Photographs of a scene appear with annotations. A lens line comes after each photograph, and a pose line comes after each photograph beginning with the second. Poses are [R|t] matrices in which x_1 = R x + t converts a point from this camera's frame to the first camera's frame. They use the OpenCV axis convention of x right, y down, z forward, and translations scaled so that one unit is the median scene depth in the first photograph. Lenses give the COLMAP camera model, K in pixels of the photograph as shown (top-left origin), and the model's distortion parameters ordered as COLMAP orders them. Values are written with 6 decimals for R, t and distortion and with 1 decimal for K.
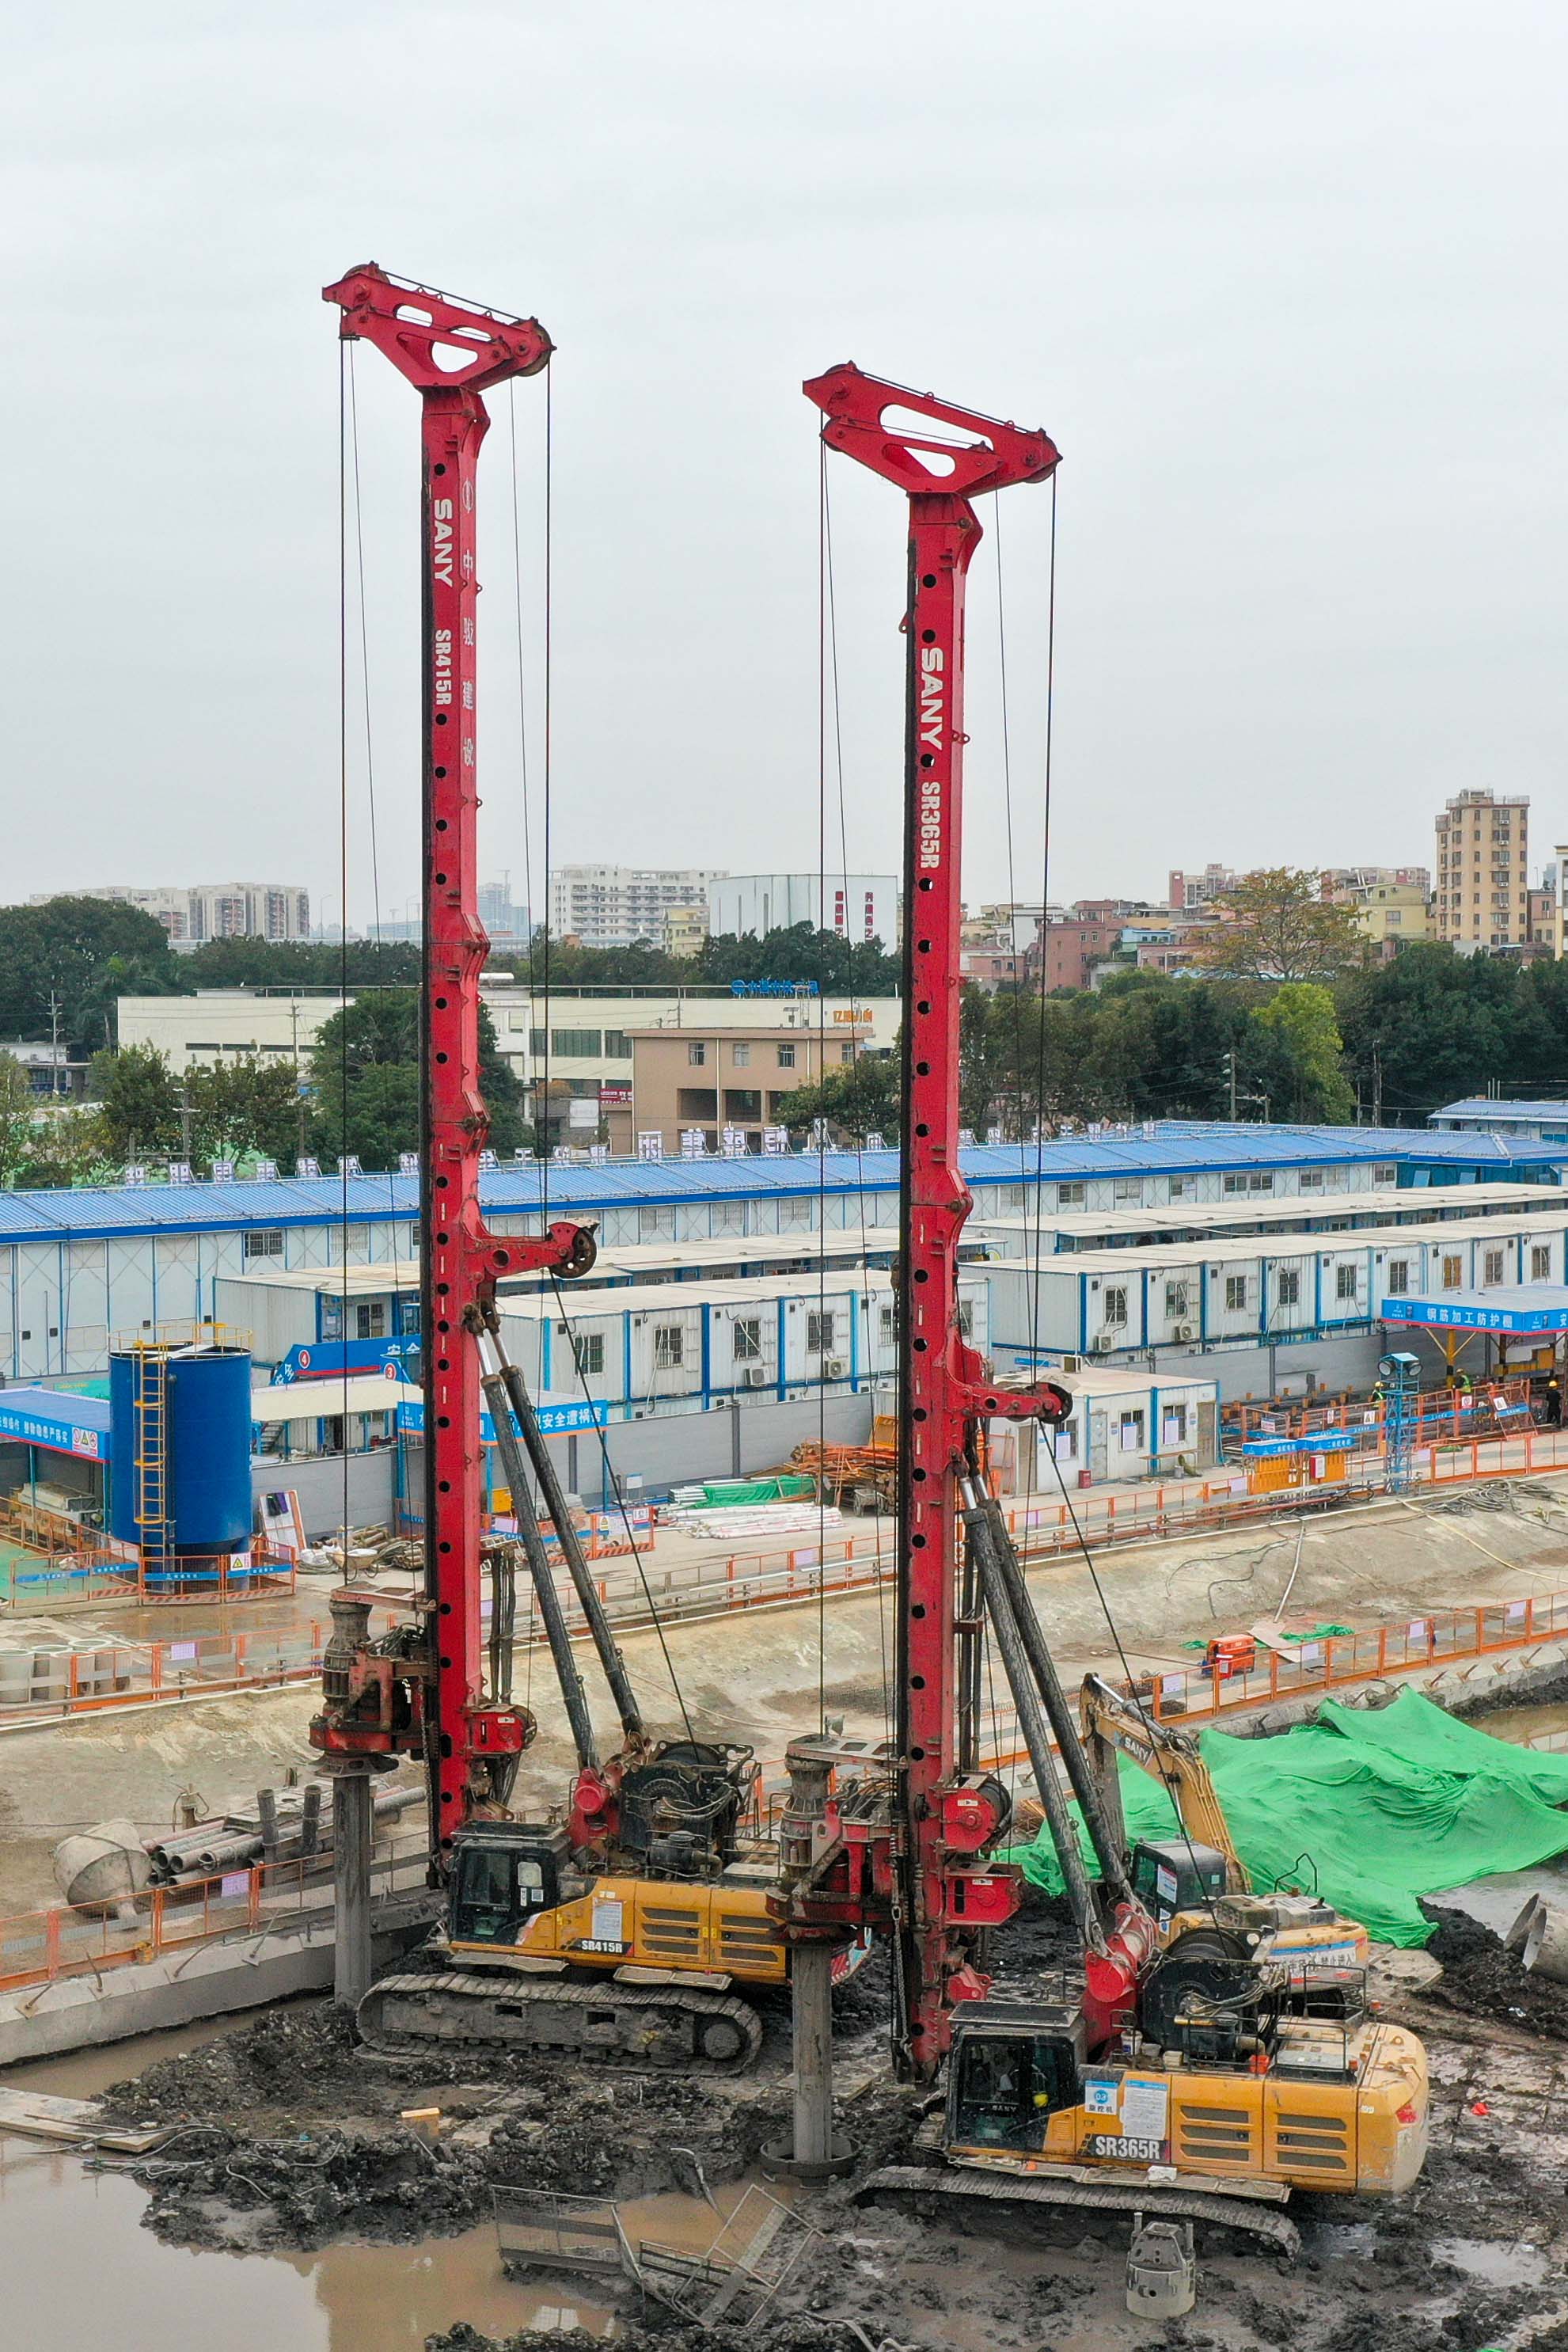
lens RADIAL K [[3464.7, 0, 795.4], [0, 3464.7, 1226.7], [0, 0, 1]] dist [-0.005006, 0.054587]
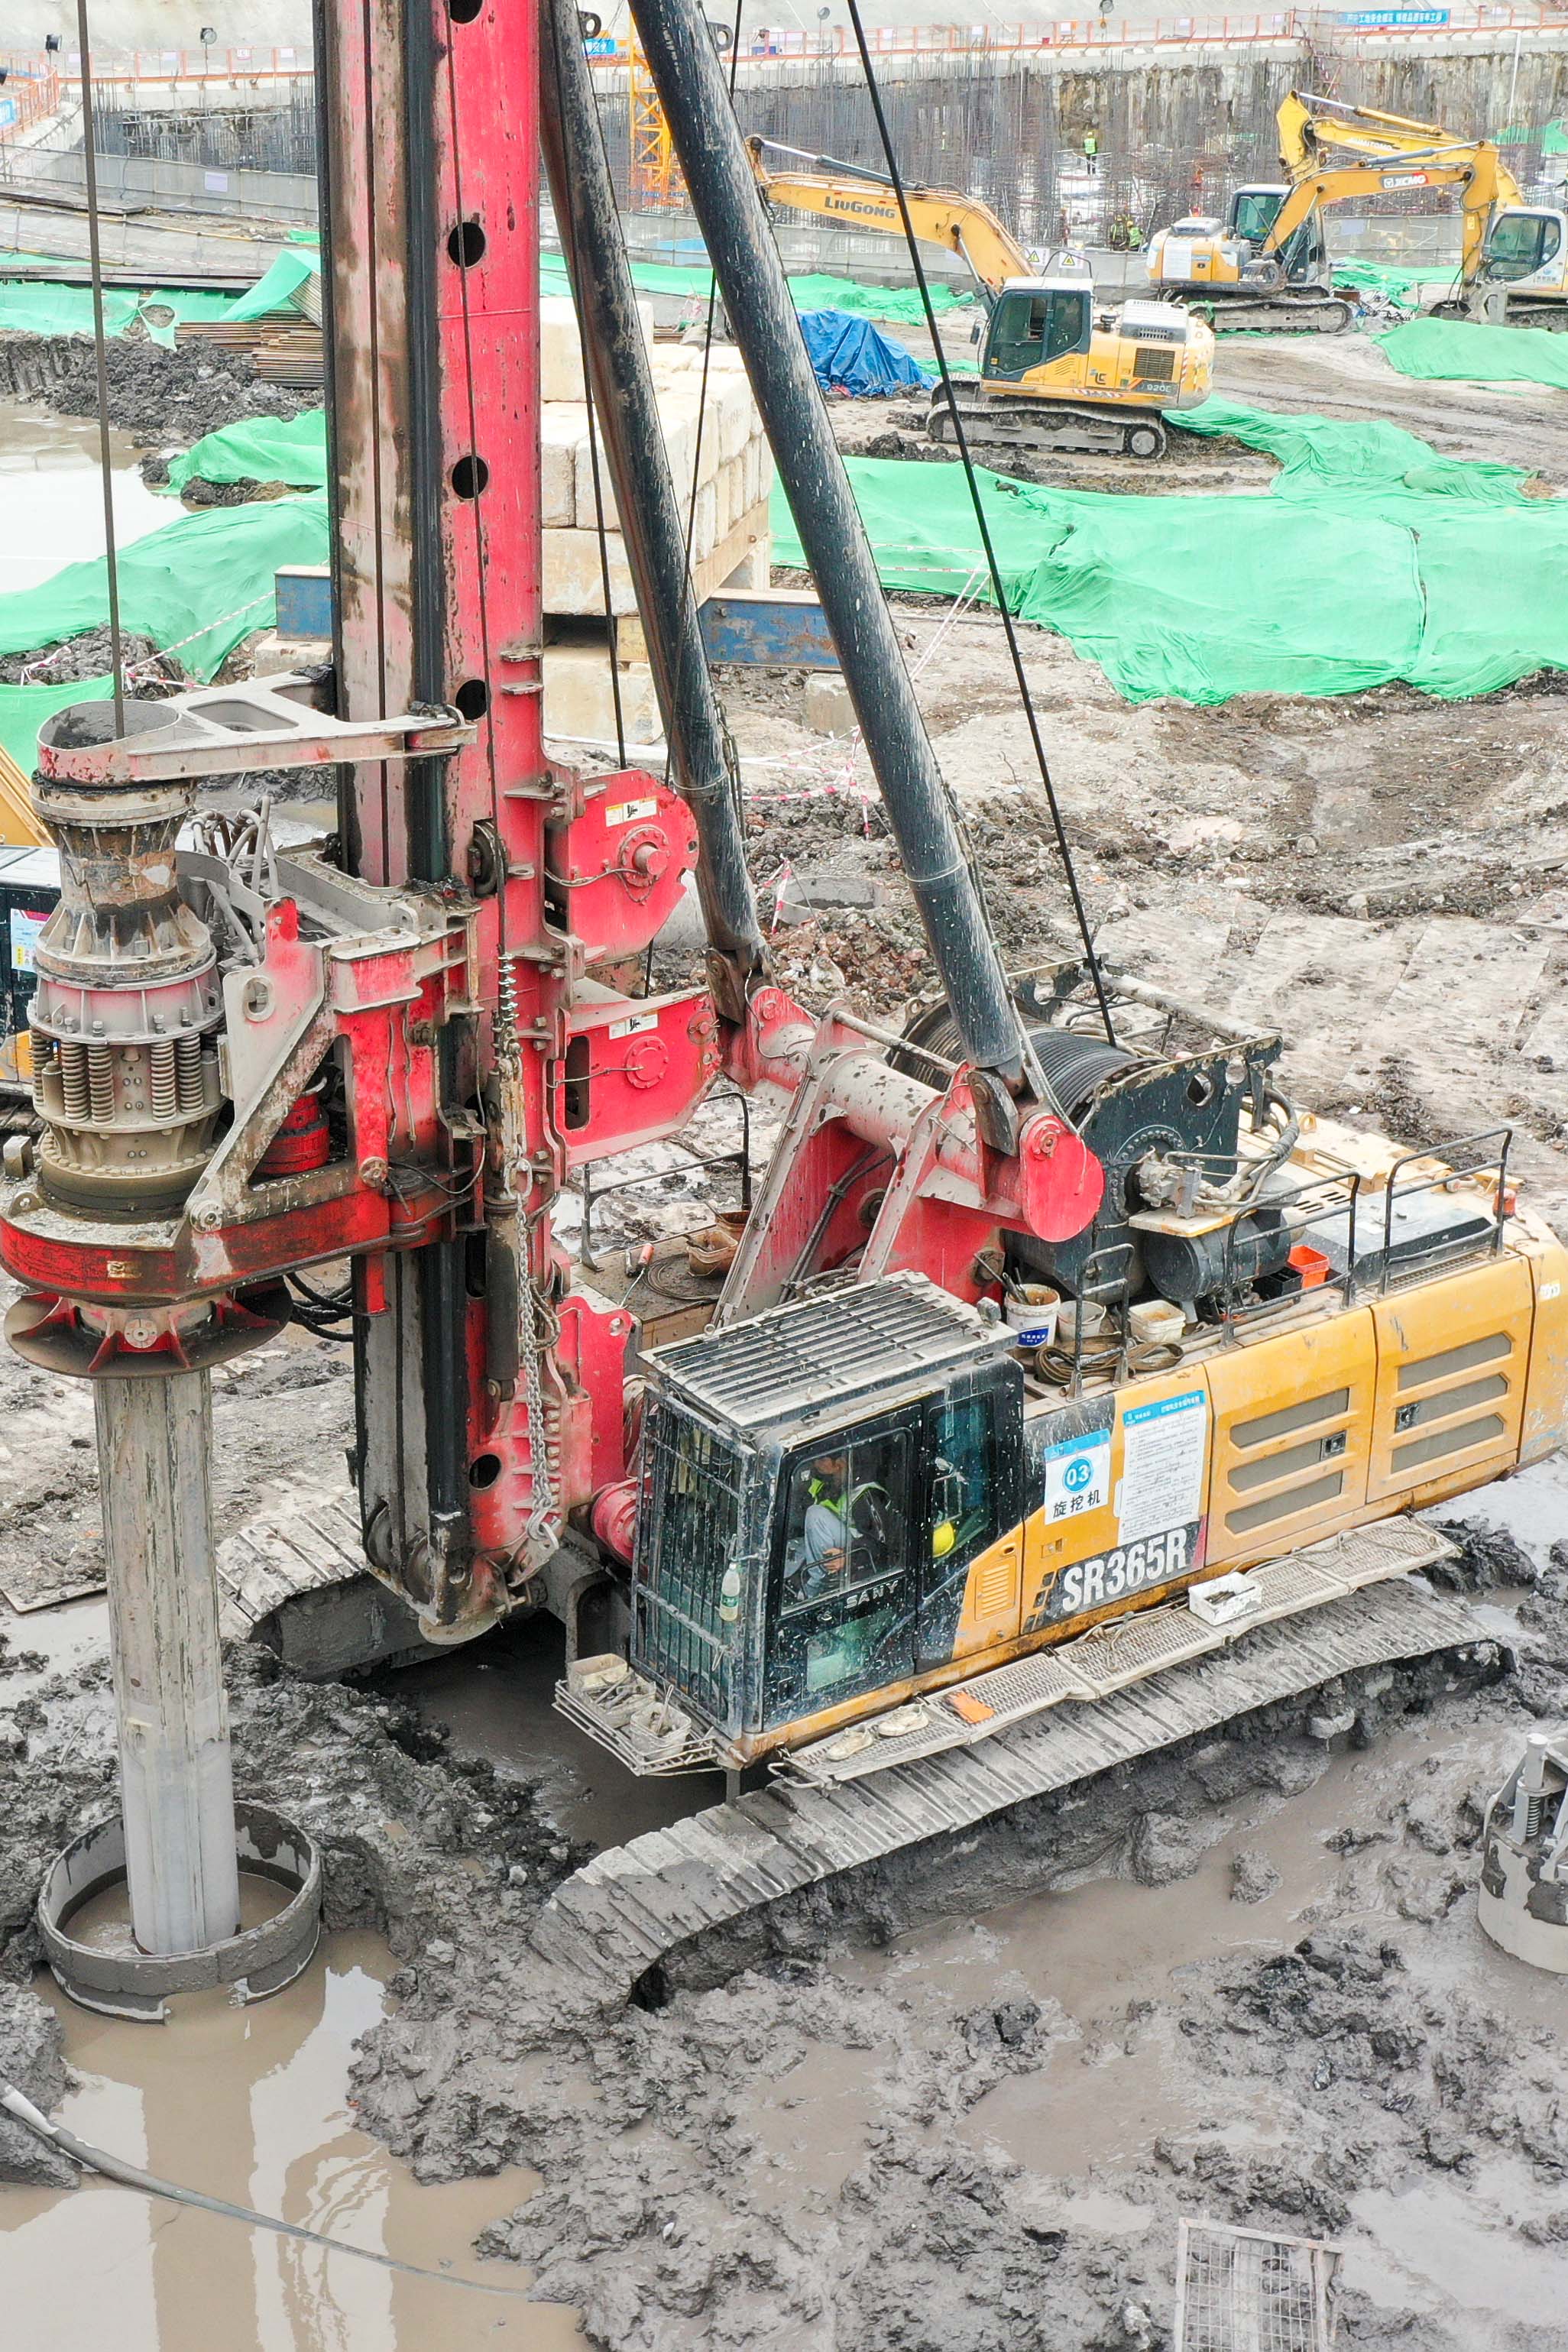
lens RADIAL K [[3330.1, 0, 666.1], [0, 3330.1, 1146.7], [0, 0, 1]] dist [0.001443, -0.006166]
pose [[0.643345, -0.281313, 0.712018, -0.159629], [0.052126, 0.943980, 0.325860, 0.077367], [-0.763800, -0.172526, 0.621969, 0.667910]]
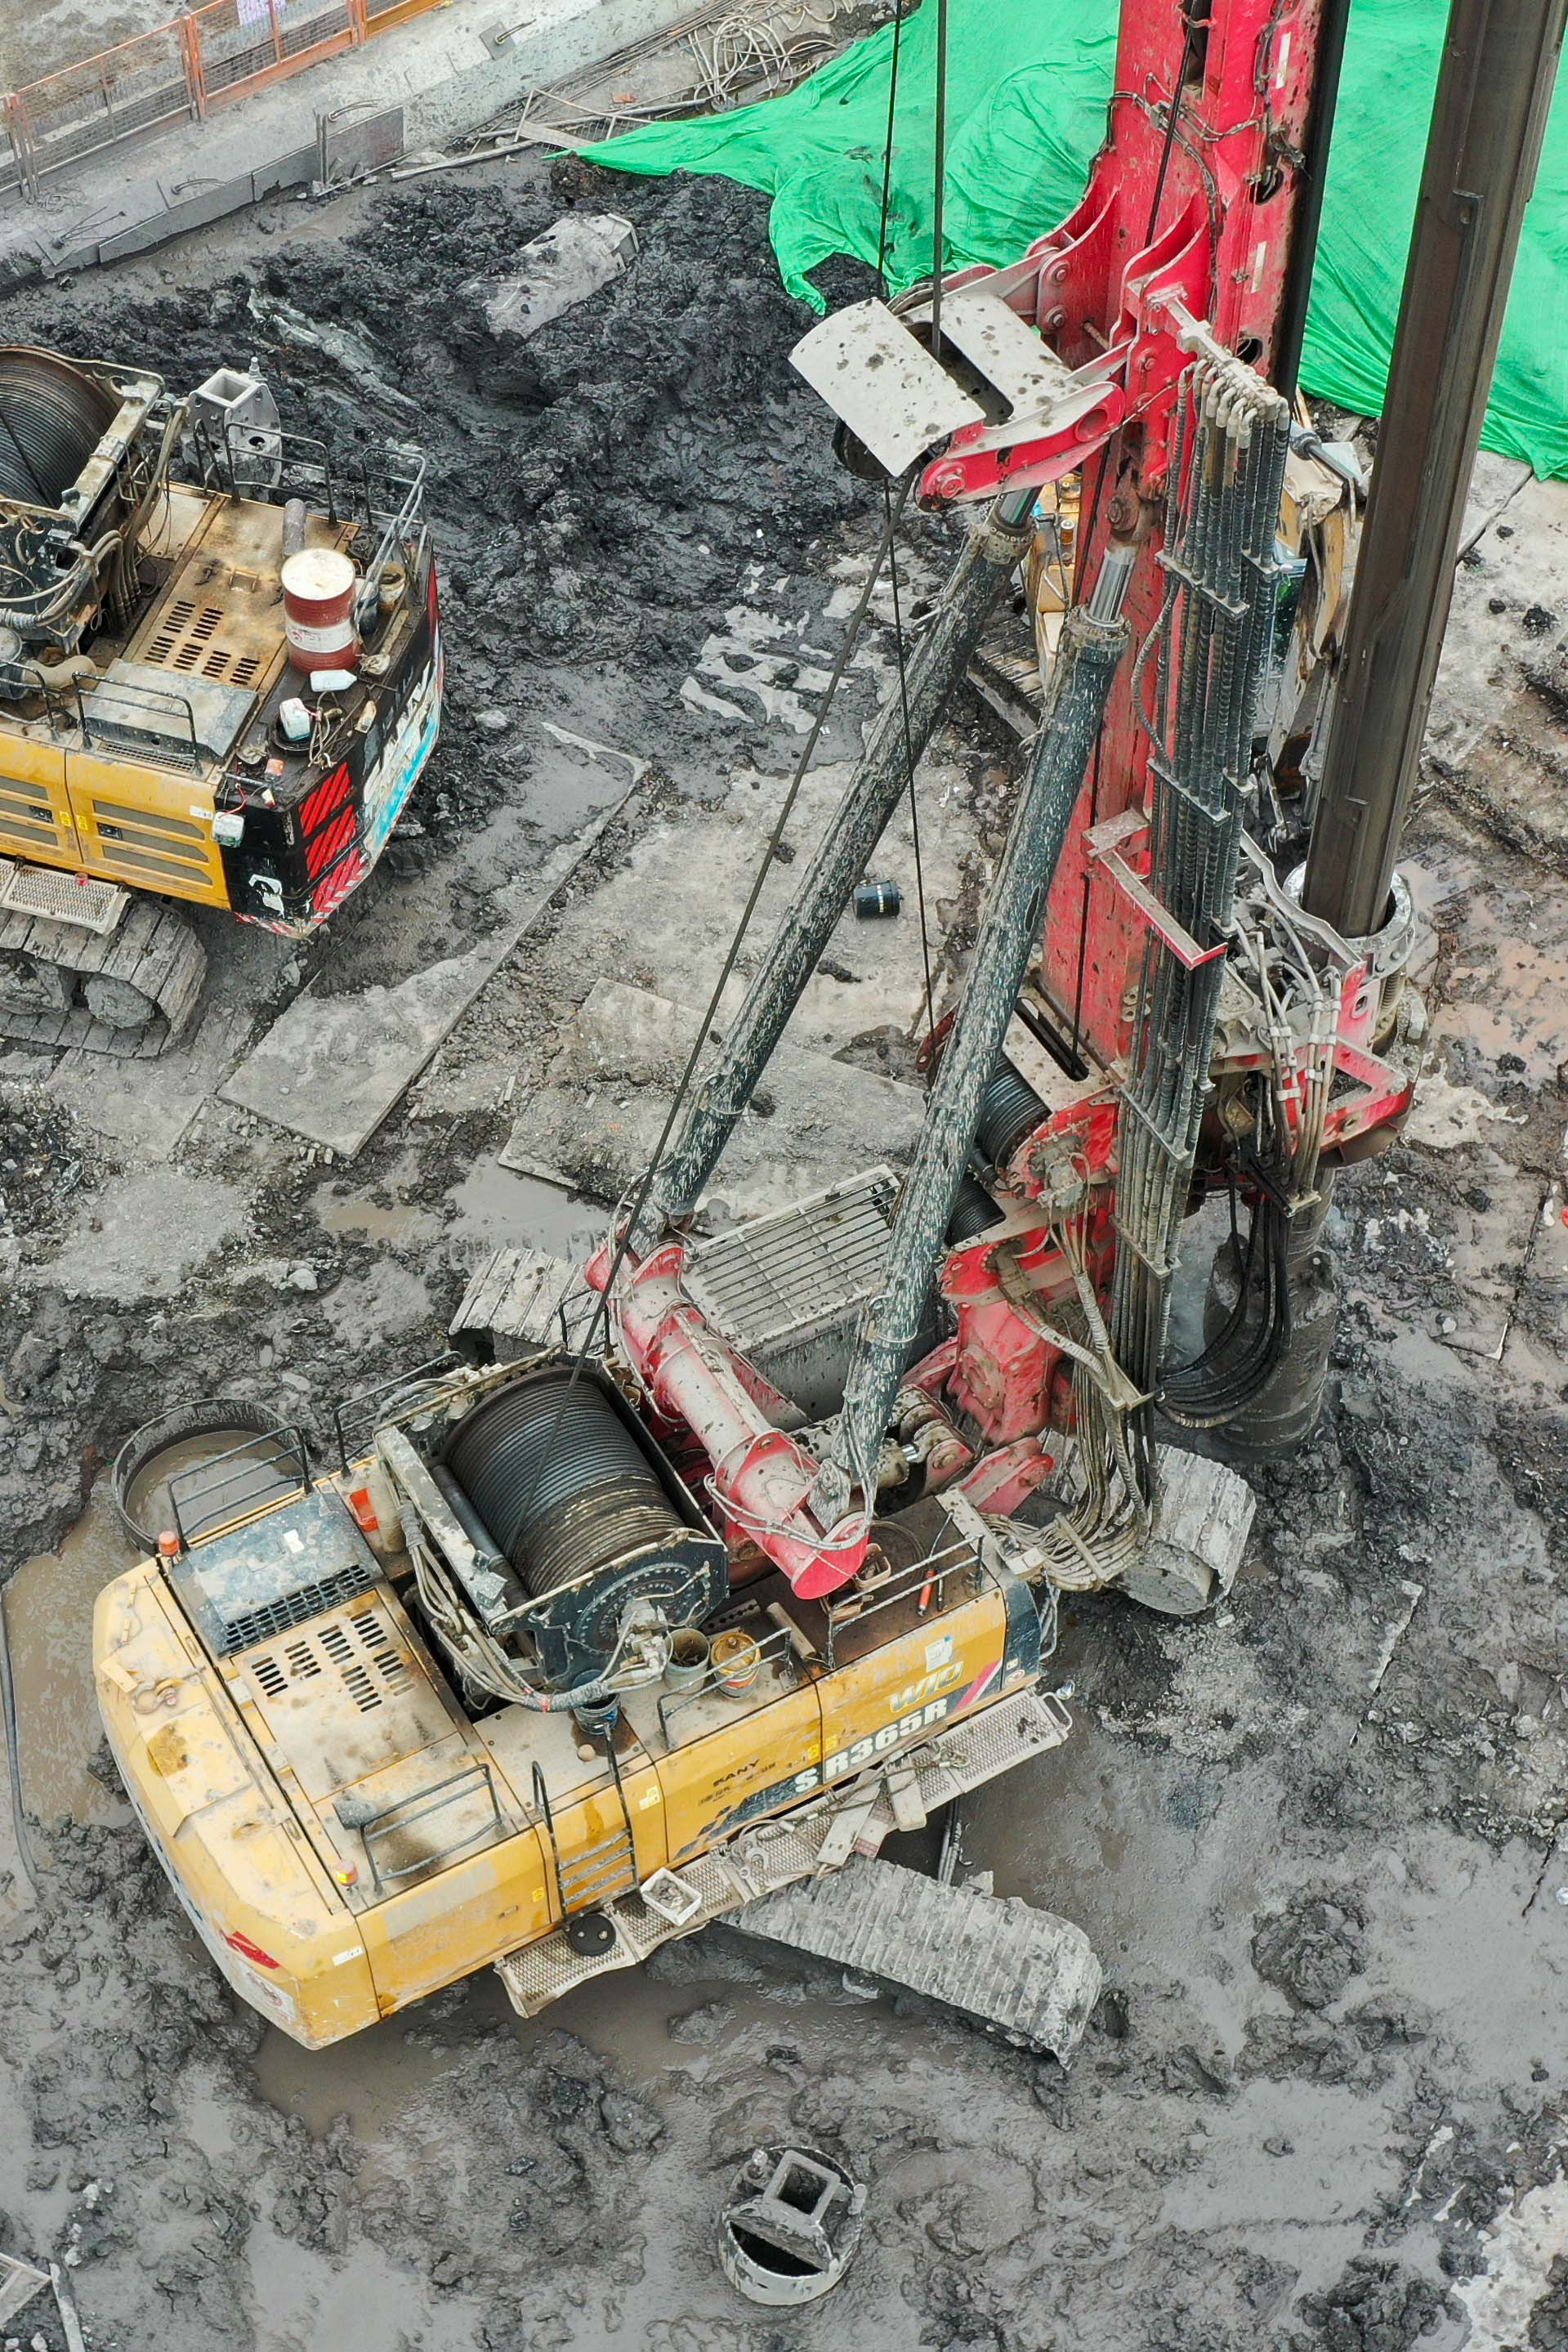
lens RADIAL K [[3590.3, 0, 777.5], [0, 3590.3, 1217.6], [0, 0, 1]] dist [-0.009172, -0.012775]
pose [[0.998272, 0.045648, -0.037004, 0.091910], [-0.001743, 0.652454, 0.757826, -0.138647], [0.058736, -0.756452, 0.651407, 0.602443]]
